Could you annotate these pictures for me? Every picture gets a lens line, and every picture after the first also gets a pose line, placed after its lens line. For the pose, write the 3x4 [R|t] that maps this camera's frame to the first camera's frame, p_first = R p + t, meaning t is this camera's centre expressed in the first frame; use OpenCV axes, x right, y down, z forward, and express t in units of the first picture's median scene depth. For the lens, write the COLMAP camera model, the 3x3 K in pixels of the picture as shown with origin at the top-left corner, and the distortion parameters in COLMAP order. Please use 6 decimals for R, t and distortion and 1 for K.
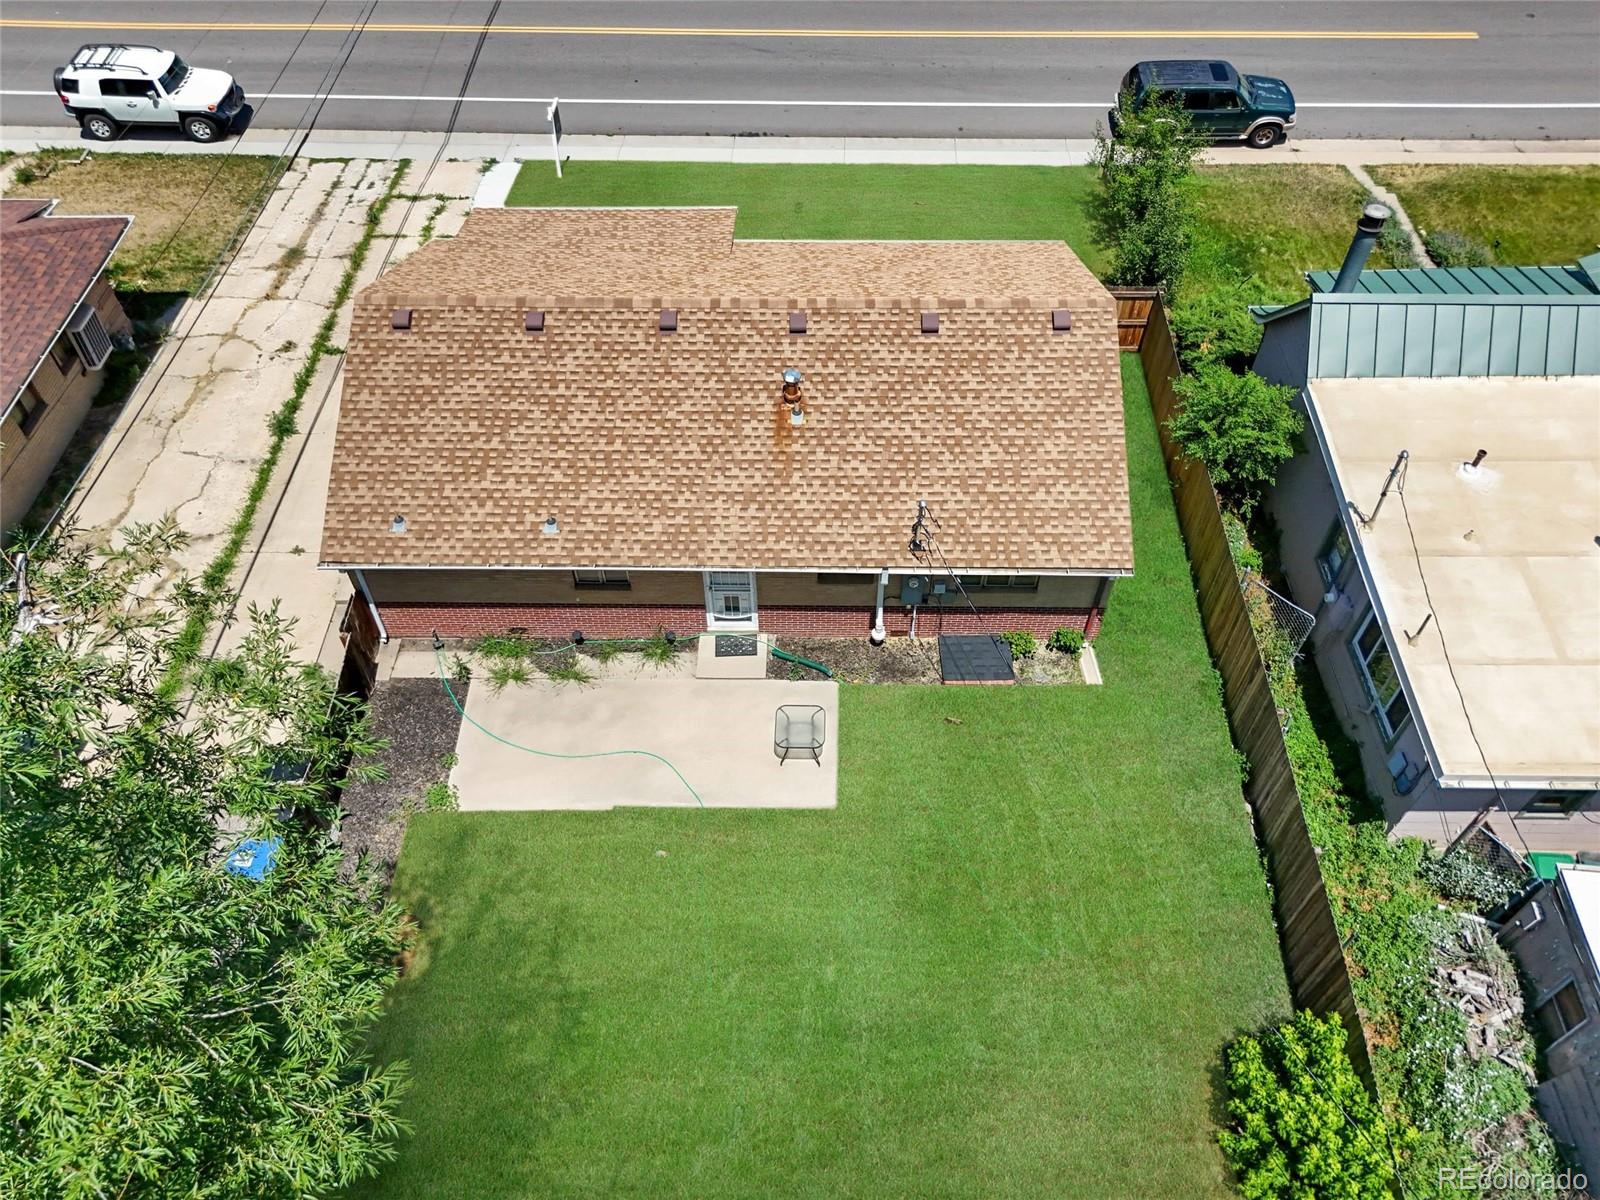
lens RADIAL K [[1179.7, 0, 800.0], [0, 1179.7, 600.0], [0, 0, 1]] dist [0.078305, -0.076829]
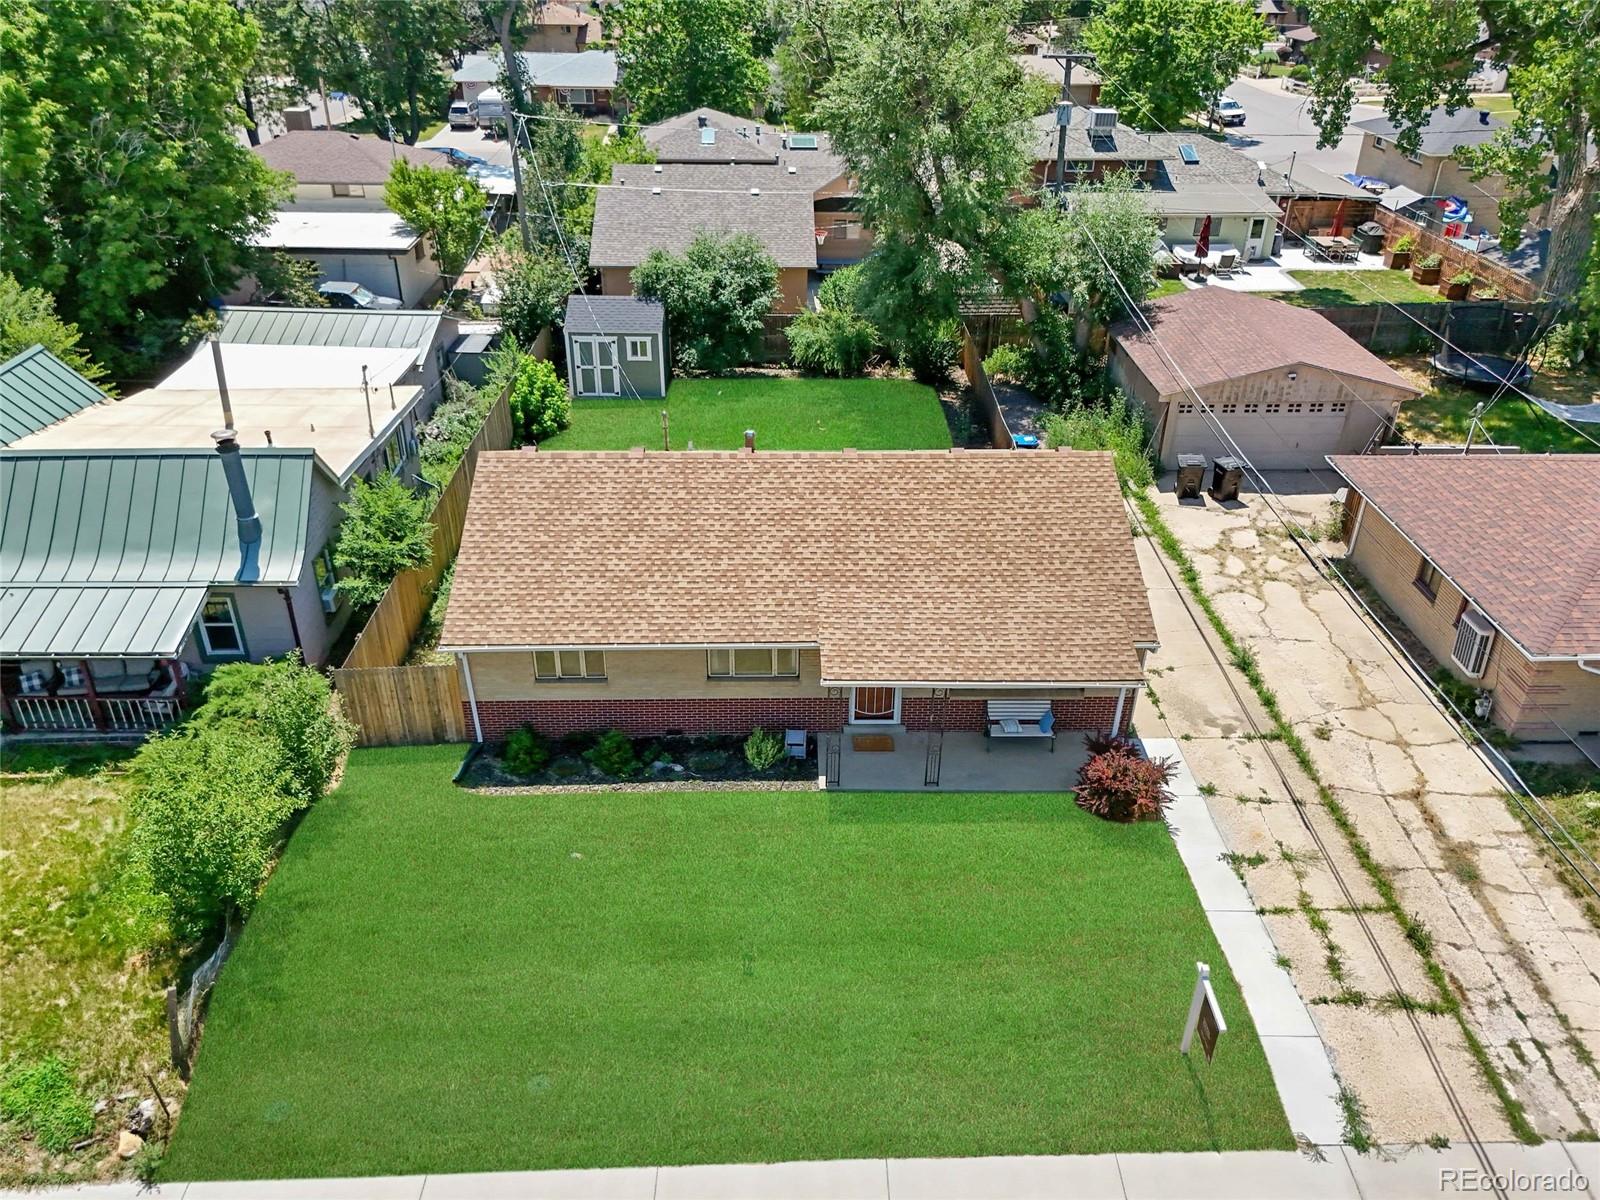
lens RADIAL K [[1179.7, 0, 800.0], [0, 1179.7, 600.0], [0, 0, 1]] dist [0.078305, -0.076829]
pose [[-0.999306, 0.014168, -0.034463, -0.011380], [-0.031653, 0.165190, 0.985754, -1.220065], [0.019659, 0.986160, -0.164627, 1.162497]]
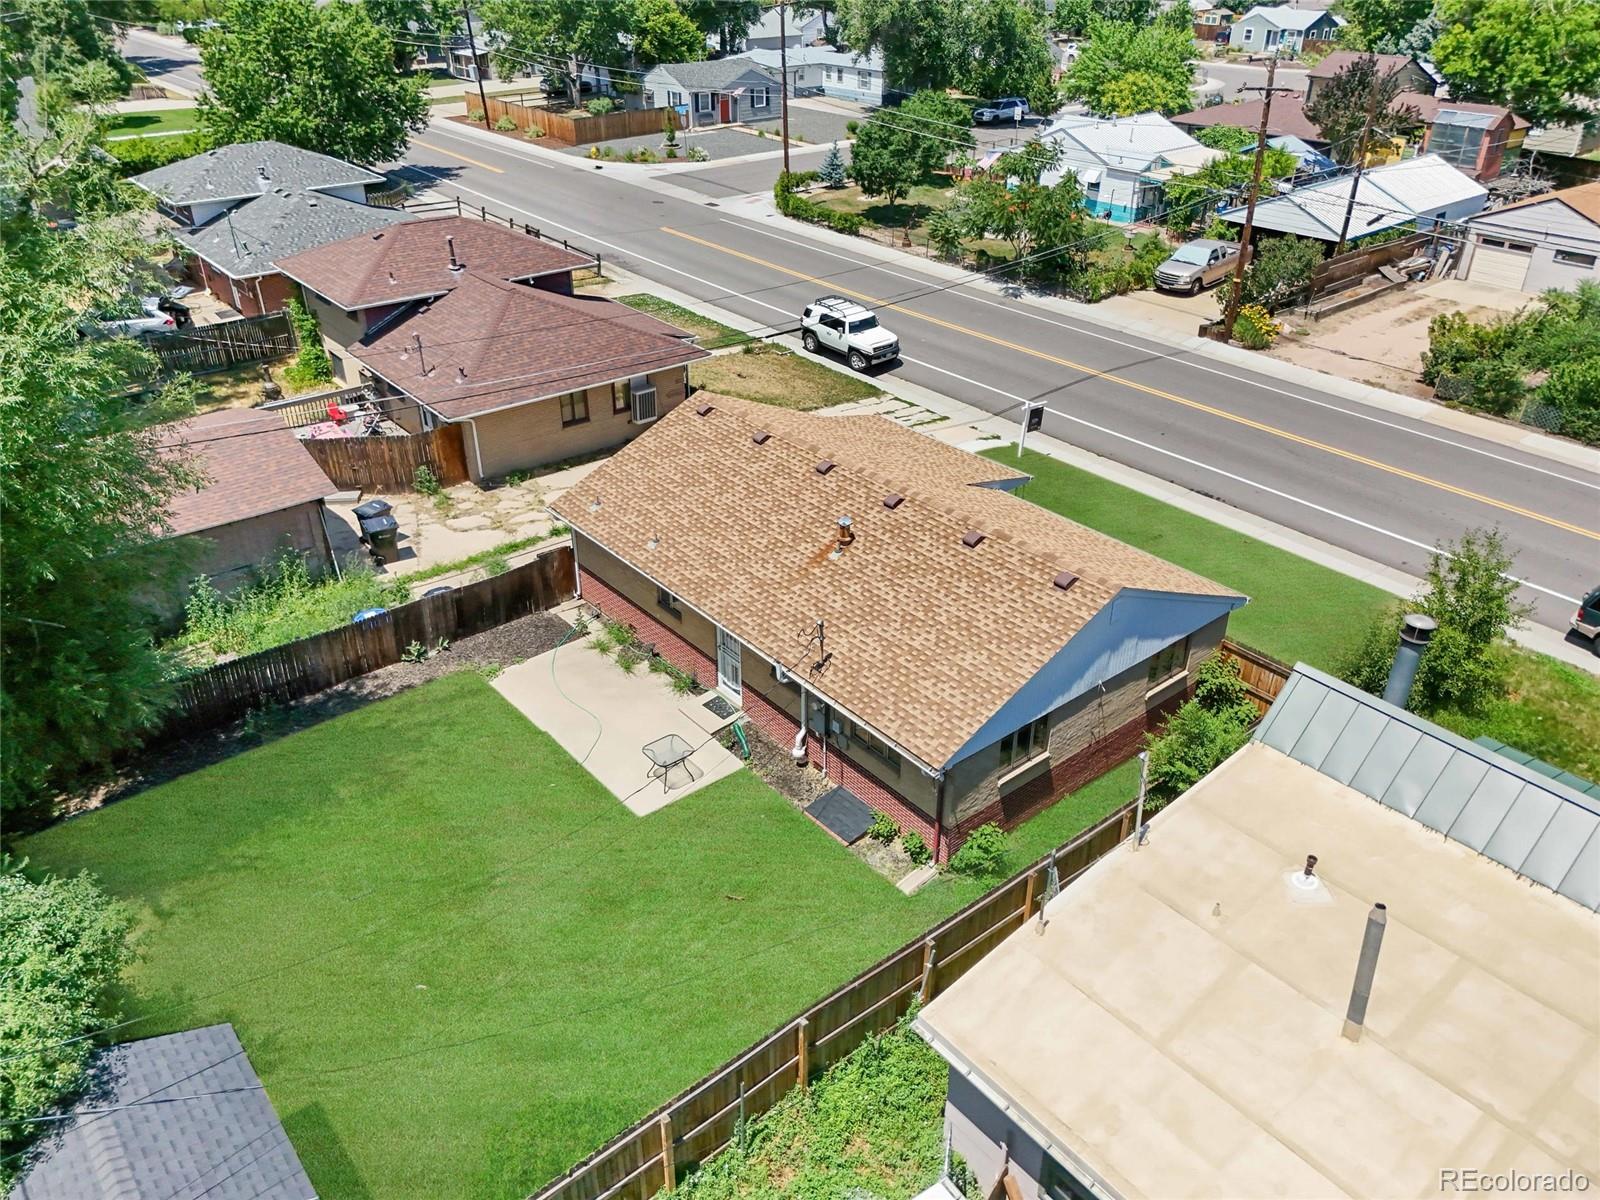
lens RADIAL K [[1179.7, 0, 800.0], [0, 1179.7, 600.0], [0, 0, 1]] dist [0.078305, -0.076829]
pose [[0.646788, 0.388717, -0.656174, 0.656740], [-0.590625, 0.799621, -0.108482, 0.029801], [0.482522, 0.457718, 0.746771, 0.083101]]
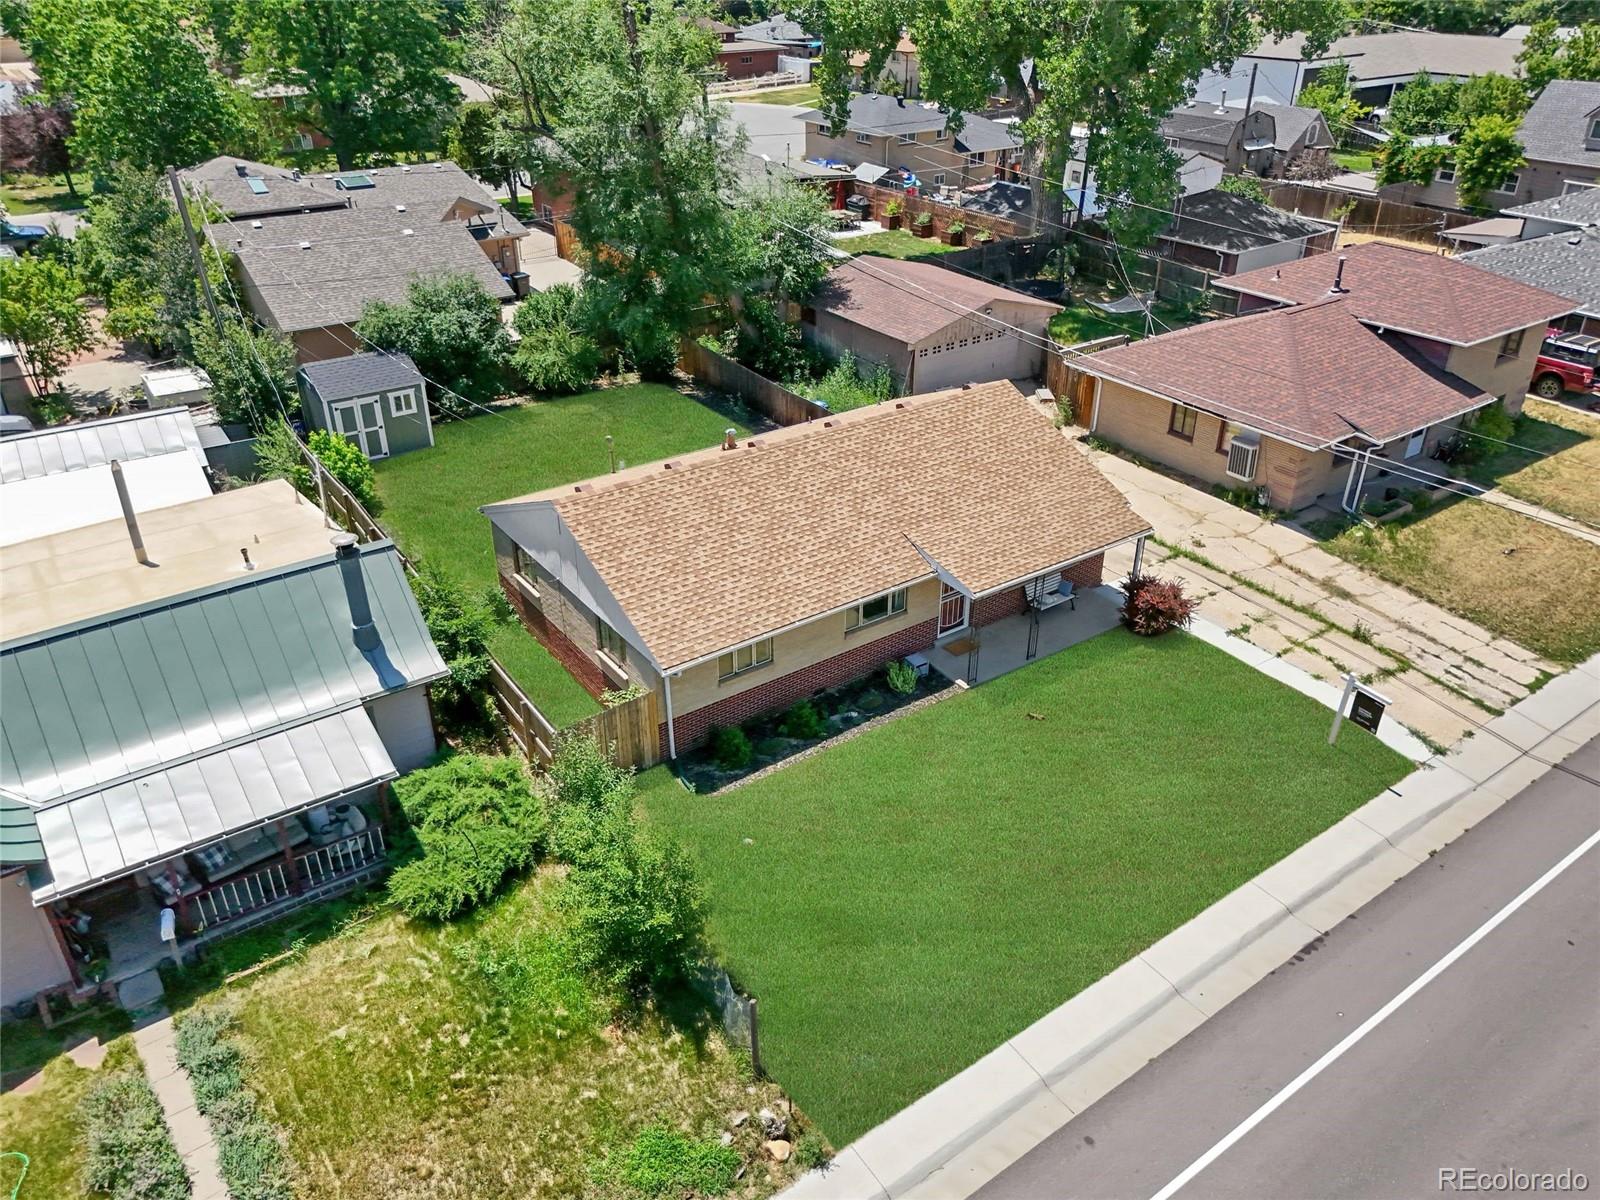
lens RADIAL K [[1179.7, 0, 800.0], [0, 1179.7, 600.0], [0, 0, 1]] dist [0.078305, -0.076829]
pose [[-0.808790, 0.295290, -0.508589, 0.607725], [-0.449625, 0.246947, 0.858402, -1.189729], [0.379072, 0.922941, -0.066958, 1.094816]]
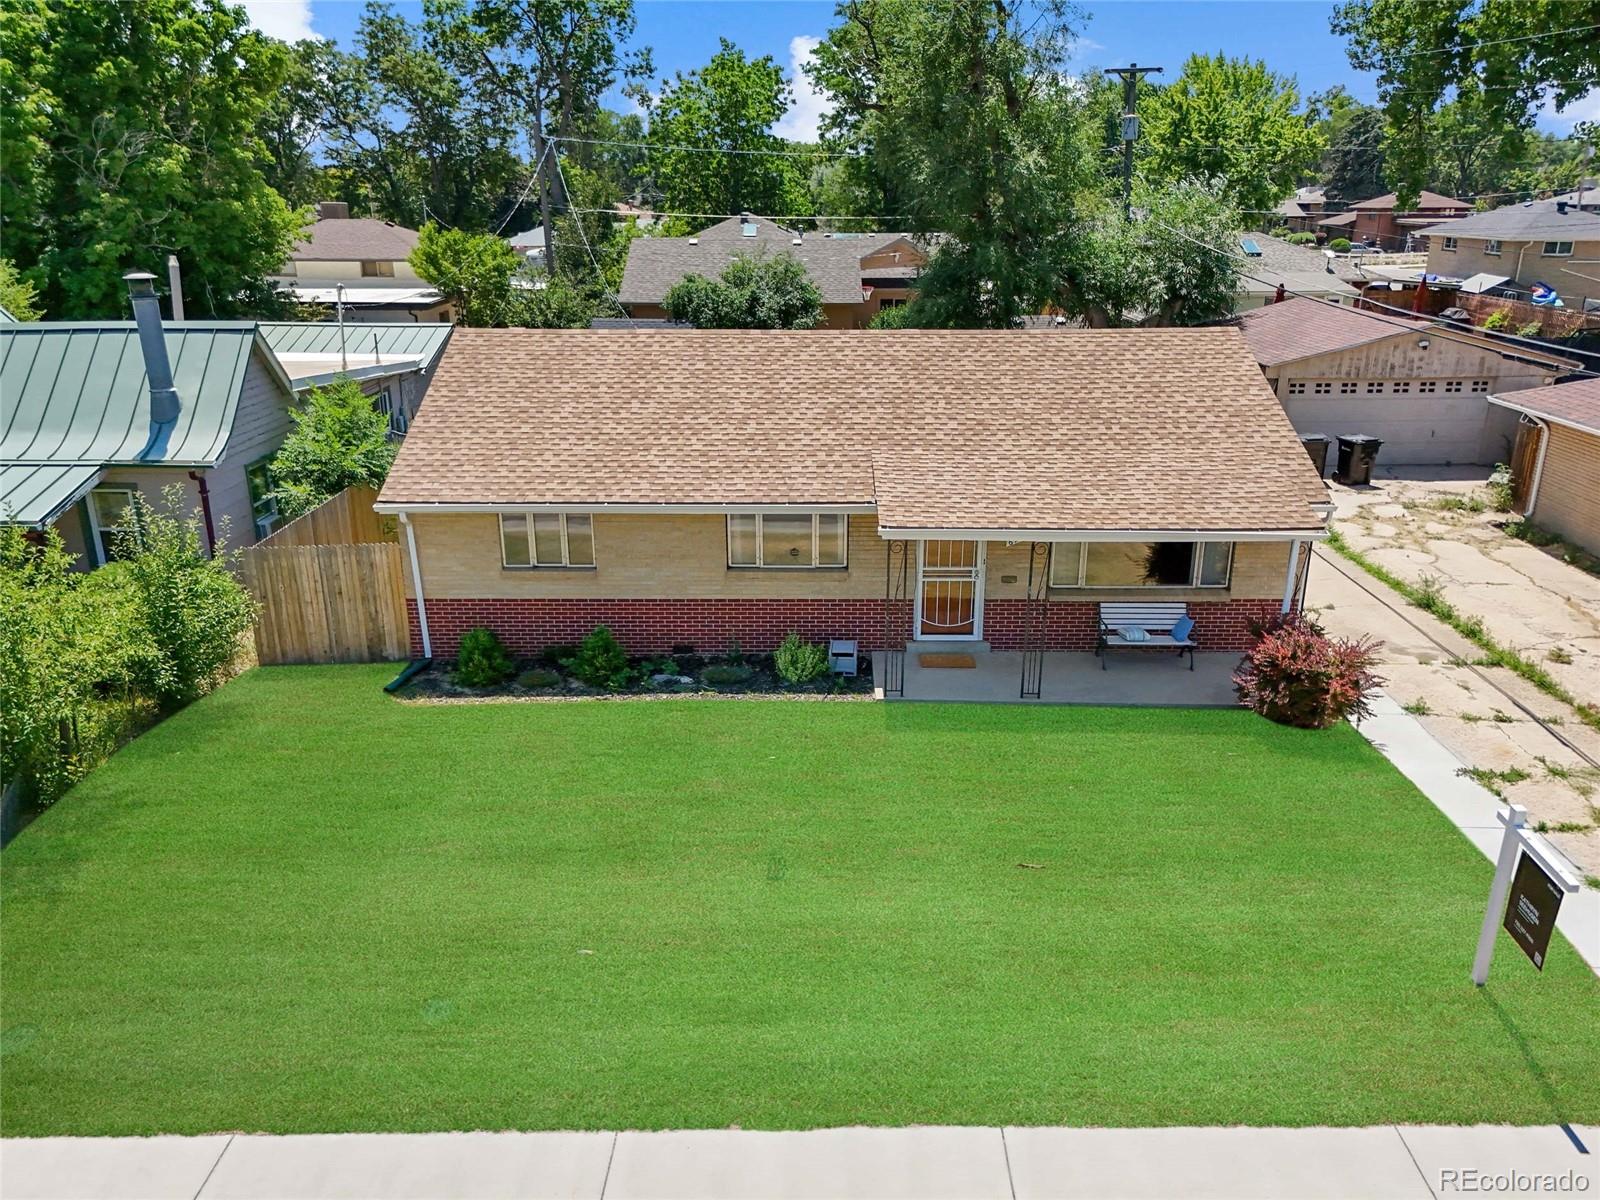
lens RADIAL K [[1182.7, 0, 800.0], [0, 1182.7, 600.0], [0, 0, 1]] dist [0.057048, -0.040752]
pose [[-0.999974, 0.006894, -0.001975, -0.011741], [0.000583, 0.352624, 0.935765, -0.938596], [0.007148, 0.935740, -0.352618, 1.340340]]
